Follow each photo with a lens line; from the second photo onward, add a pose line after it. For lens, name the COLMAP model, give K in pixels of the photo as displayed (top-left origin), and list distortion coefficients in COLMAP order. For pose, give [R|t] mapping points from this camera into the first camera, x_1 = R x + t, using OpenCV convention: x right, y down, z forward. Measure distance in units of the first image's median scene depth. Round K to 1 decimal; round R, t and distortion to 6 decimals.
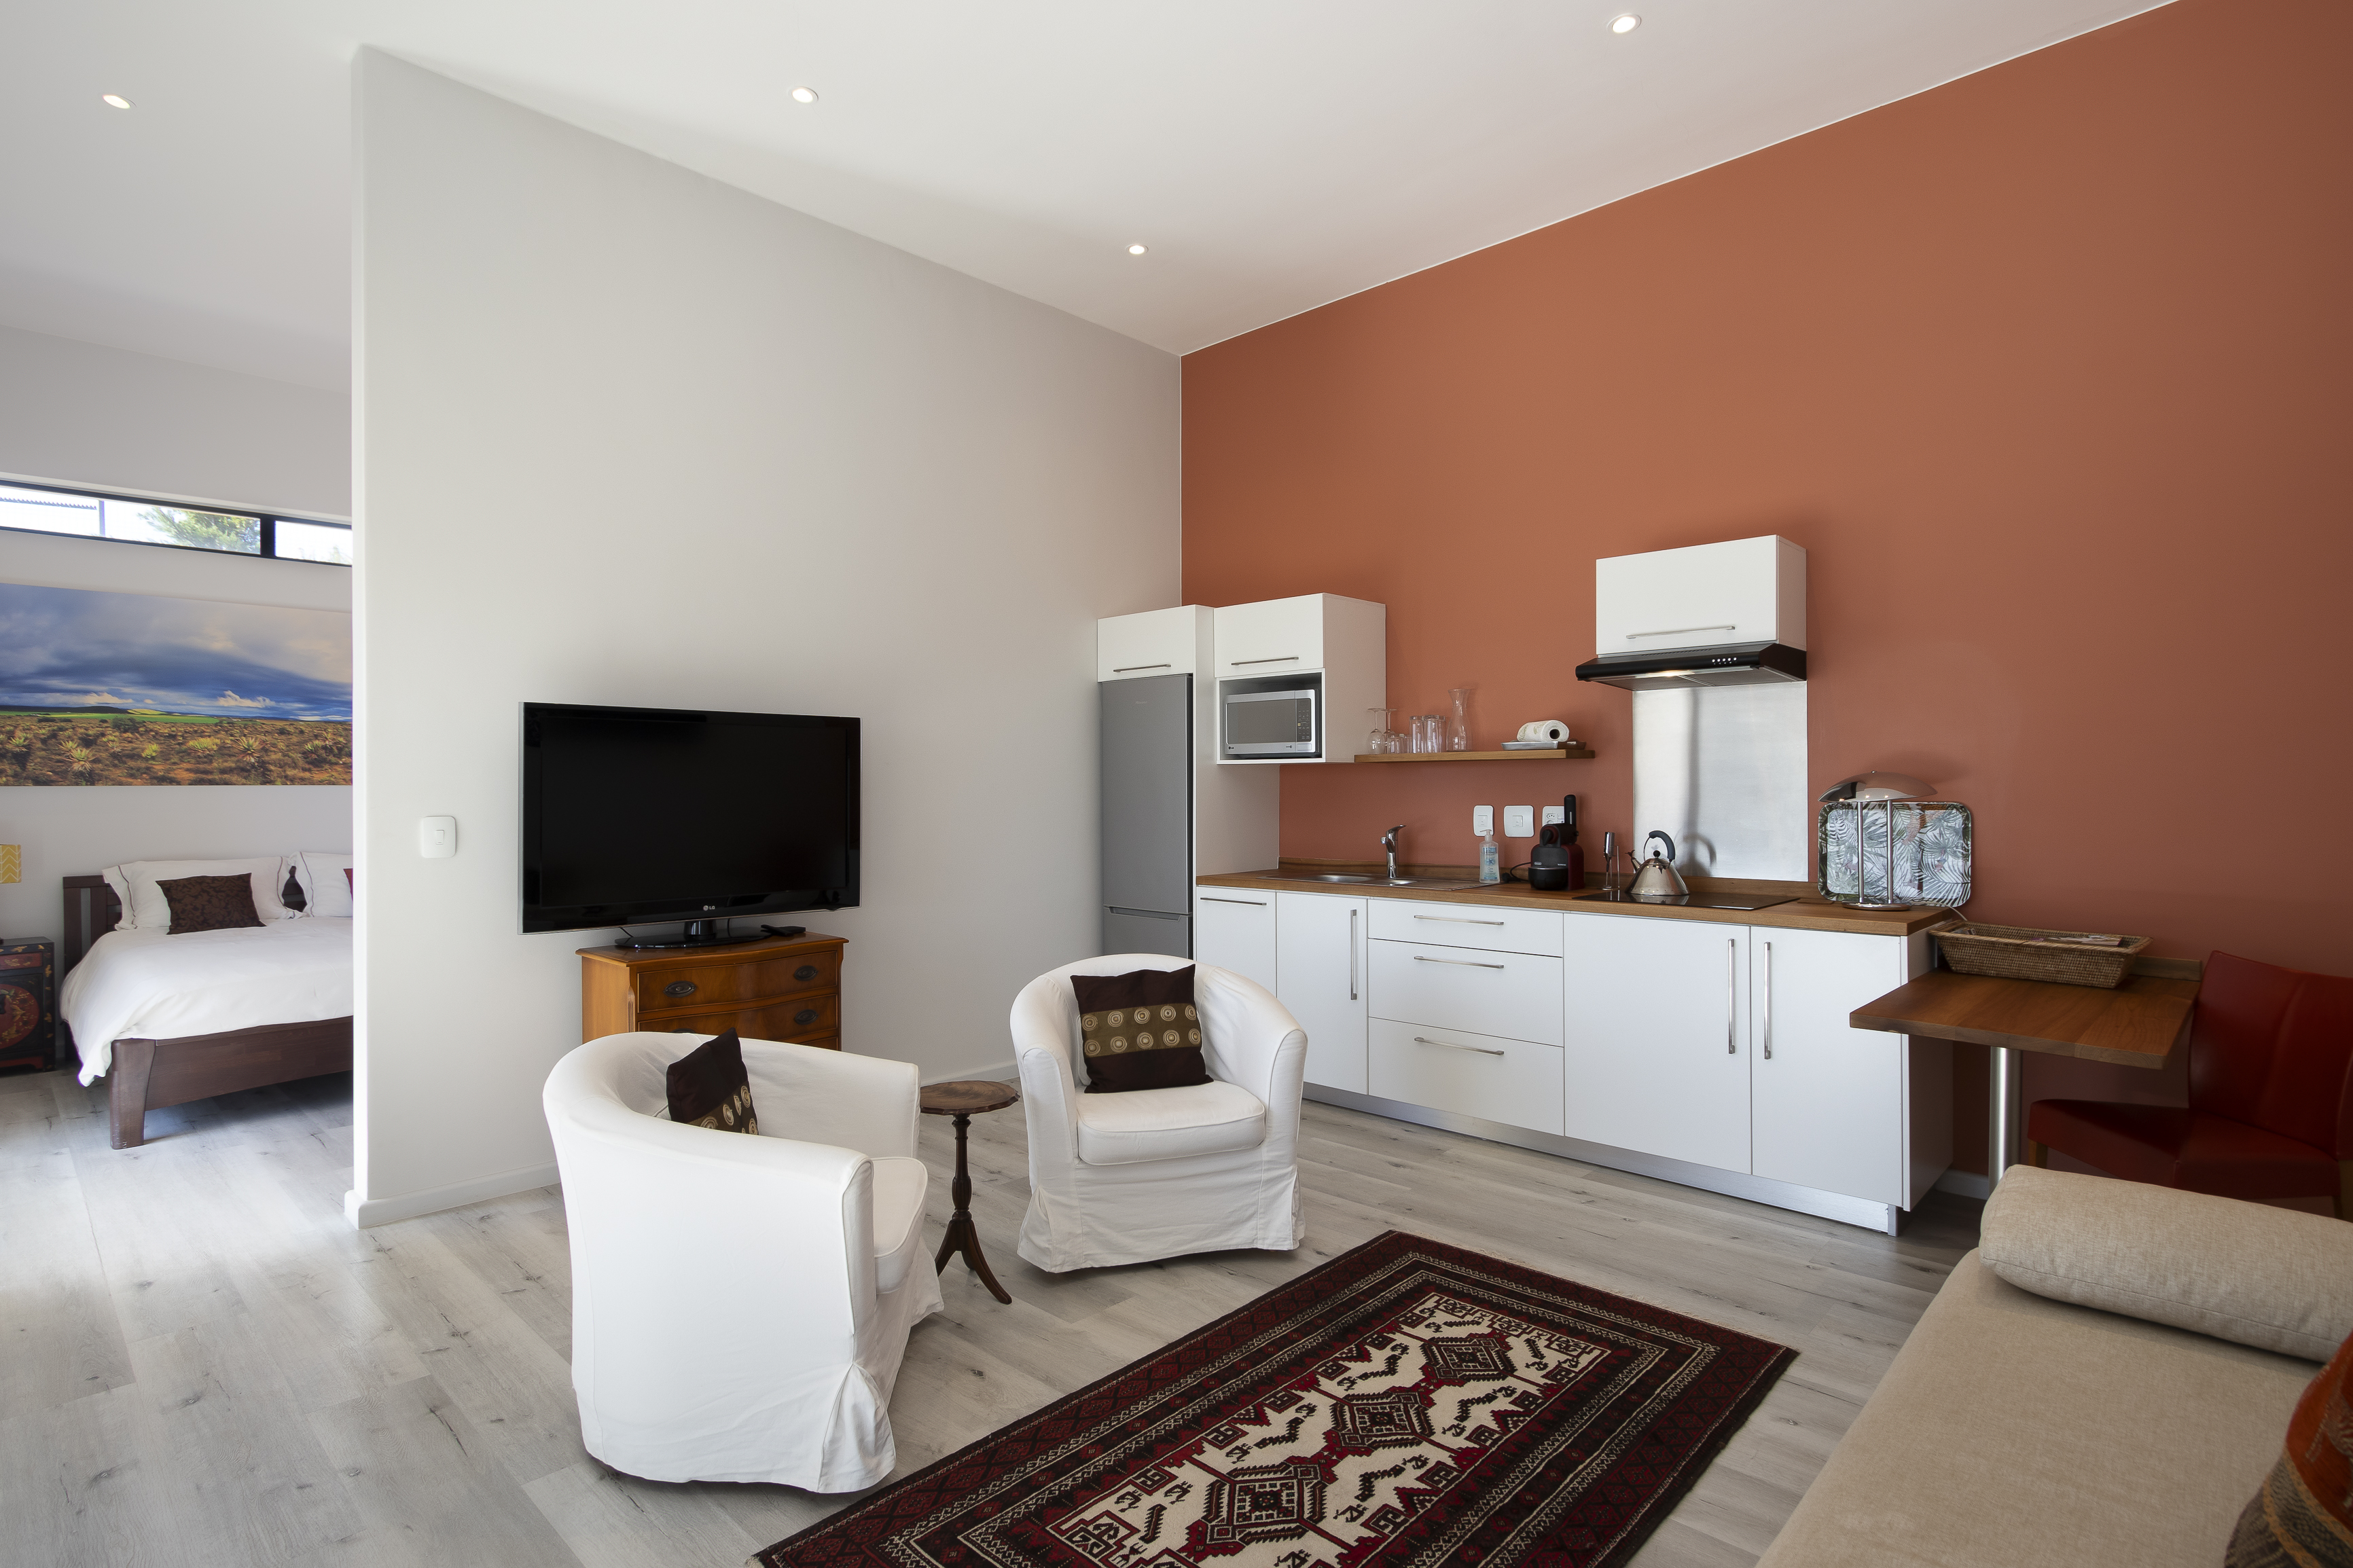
lens RADIAL K [[1154.6, 0, 1166.0], [0, 1154.6, 791.0], [0, 0, 1]] dist [-0.002279, 0.000486]
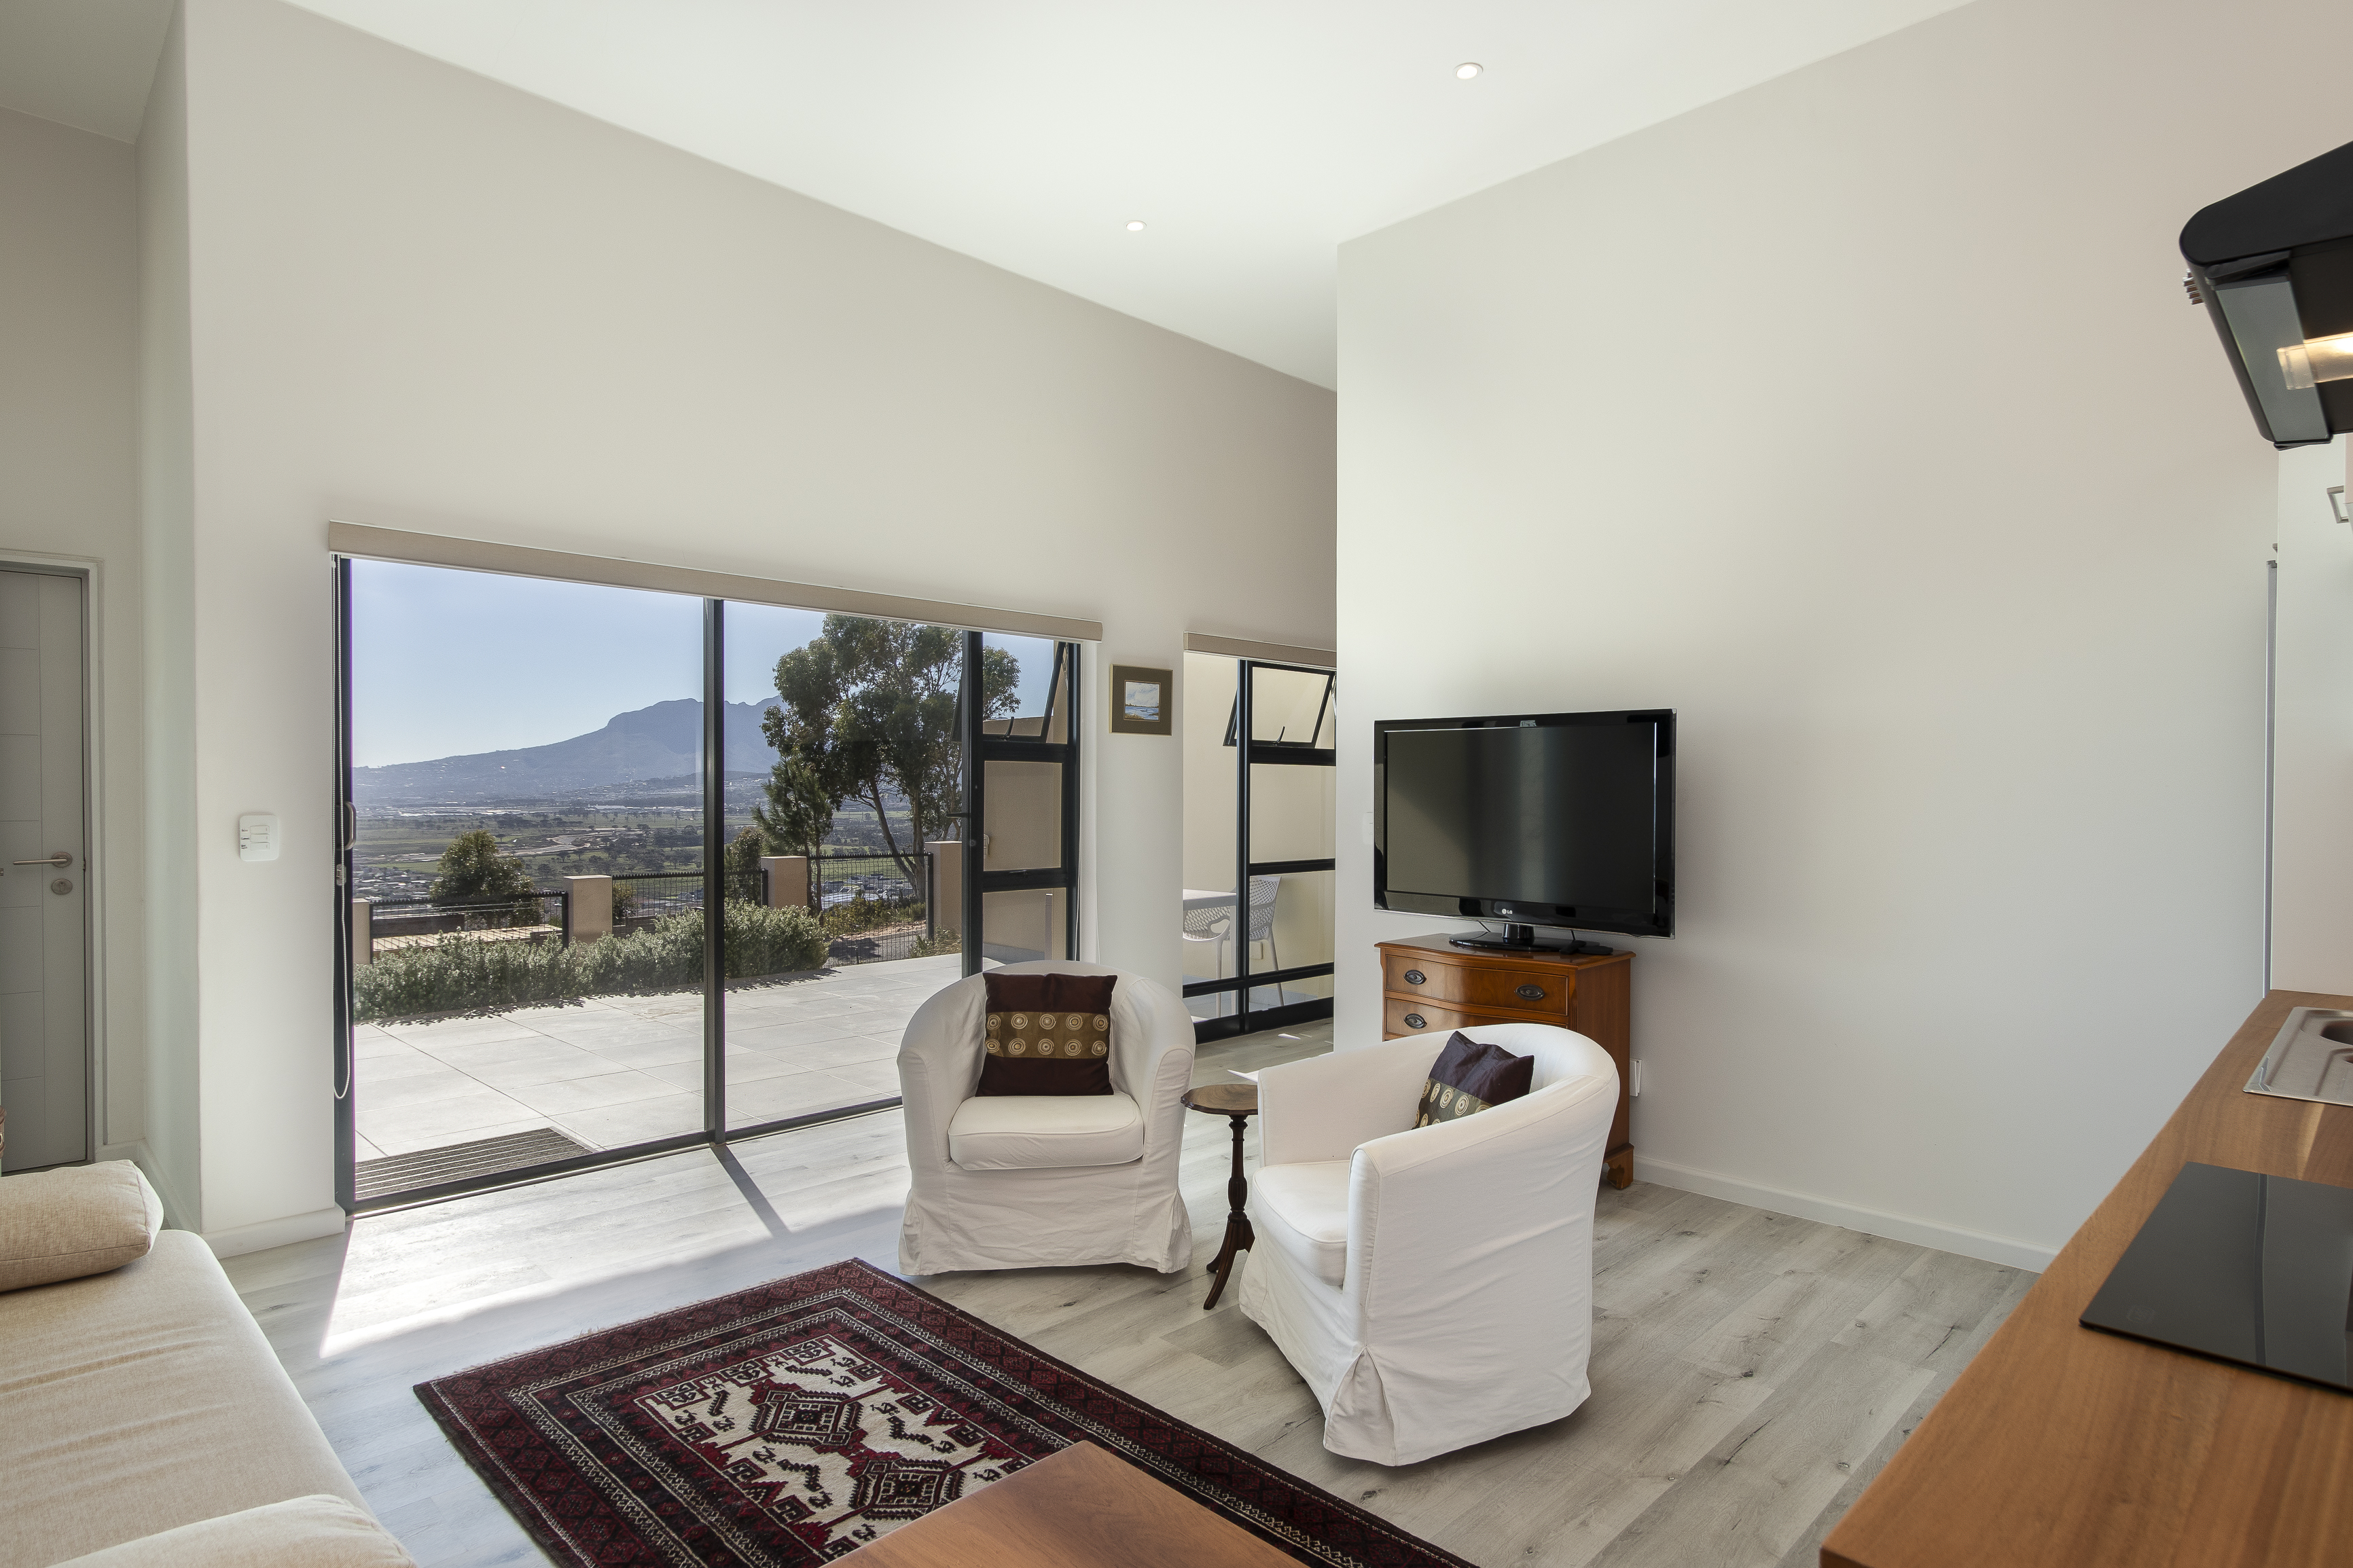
lens RADIAL K [[1249.9, 0, 1179.7], [0, 1249.9, 791.3], [0, 0, 1]] dist [0.005065, -0.000491]
pose [[-0.019823, 0.012274, -0.999728, 0.727051], [0.002316, 0.999923, 0.012231, -0.015083], [0.999801, -0.002073, -0.019850, 0.765993]]
